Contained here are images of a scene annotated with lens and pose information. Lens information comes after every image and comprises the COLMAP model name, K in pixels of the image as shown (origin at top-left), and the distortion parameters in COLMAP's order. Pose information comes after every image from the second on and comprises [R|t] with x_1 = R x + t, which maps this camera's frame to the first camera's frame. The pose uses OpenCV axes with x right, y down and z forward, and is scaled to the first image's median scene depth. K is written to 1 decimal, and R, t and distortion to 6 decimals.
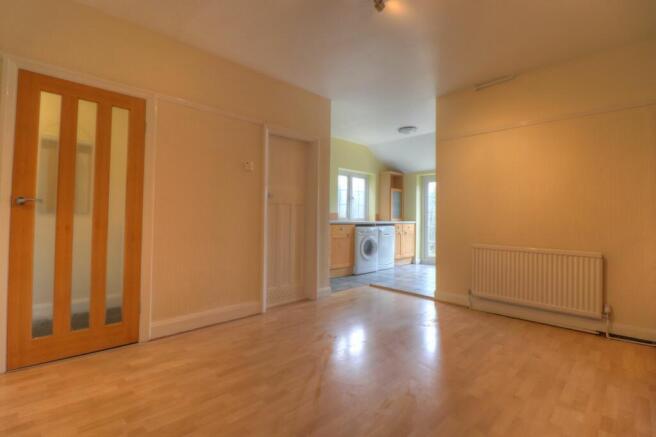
lens RADIAL K [[303.3, 0, 327.6], [0, 303.3, 210.3], [0, 0, 1]] dist [0.000937, -0.015963]
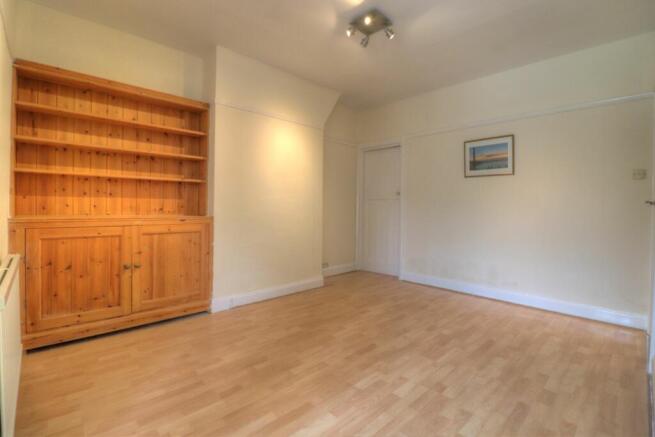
lens RADIAL K [[302.9, 0, 327.1], [0, 302.9, 210.4], [0, 0, 1]] dist [0.000937, -0.015963]
pose [[-0.999428, -0.032377, 0.009792, 0.313374], [-0.032405, 0.999471, -0.002803, 0.037899], [-0.009696, -0.003118, -0.999948, 2.204141]]
